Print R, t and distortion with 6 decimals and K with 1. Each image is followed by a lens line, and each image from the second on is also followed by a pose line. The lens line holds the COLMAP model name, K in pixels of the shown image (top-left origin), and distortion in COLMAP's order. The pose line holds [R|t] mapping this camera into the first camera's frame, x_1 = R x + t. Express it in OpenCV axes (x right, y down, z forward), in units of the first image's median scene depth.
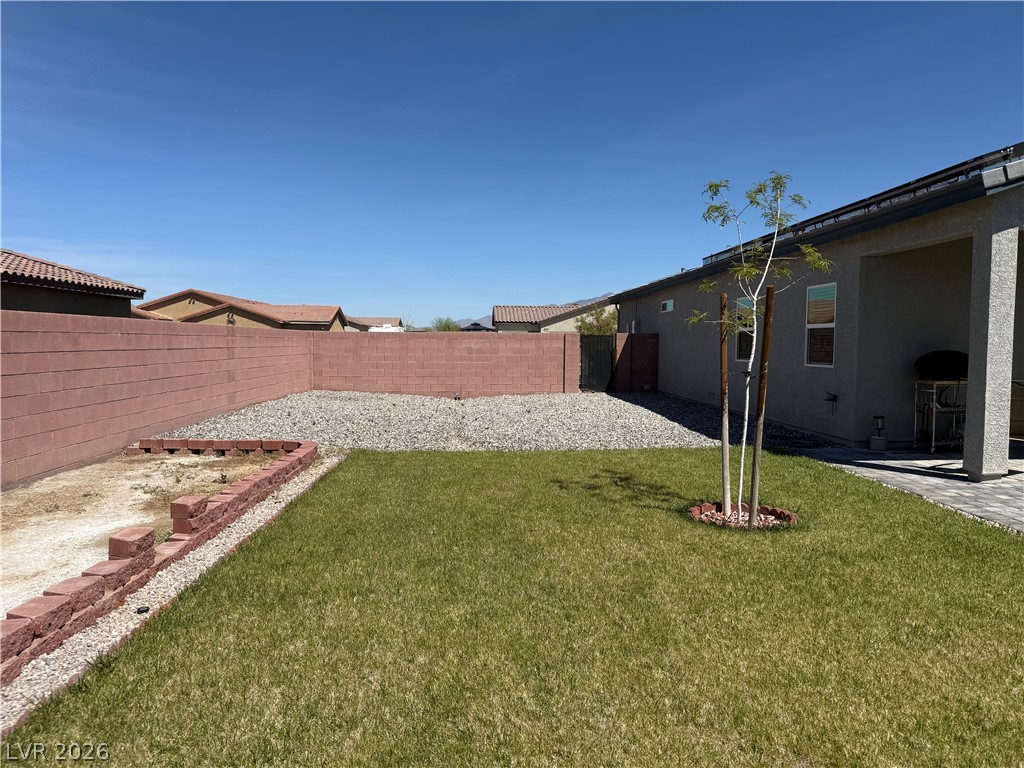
lens RADIAL K [[715.5, 0, 510.6], [0, 715.5, 385.7], [0, 0, 1]] dist [0.070834, -0.095203]
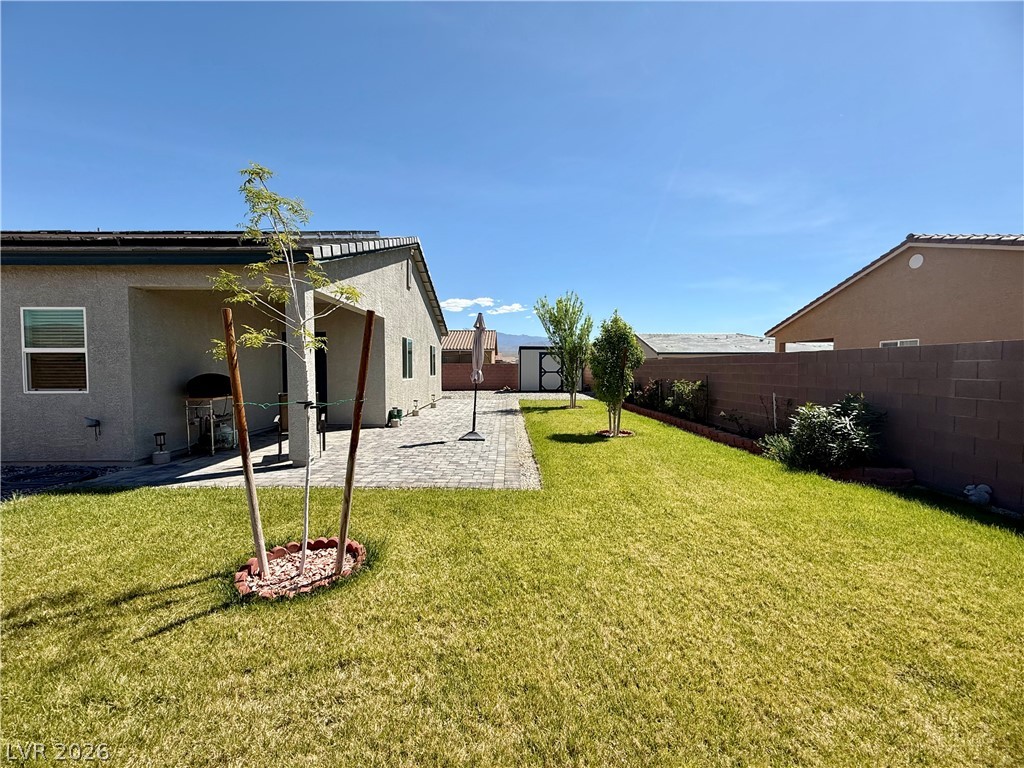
lens RADIAL K [[403.6, 0, 512.0], [0, 403.6, 384.0], [0, 0, 1]] dist [0.000546, 0.000025]
pose [[0.040431, -0.043109, 0.998252, -0.088417], [0.059227, 0.997416, 0.040674, -0.026967], [-0.997425, 0.057479, 0.042880, 0.419924]]
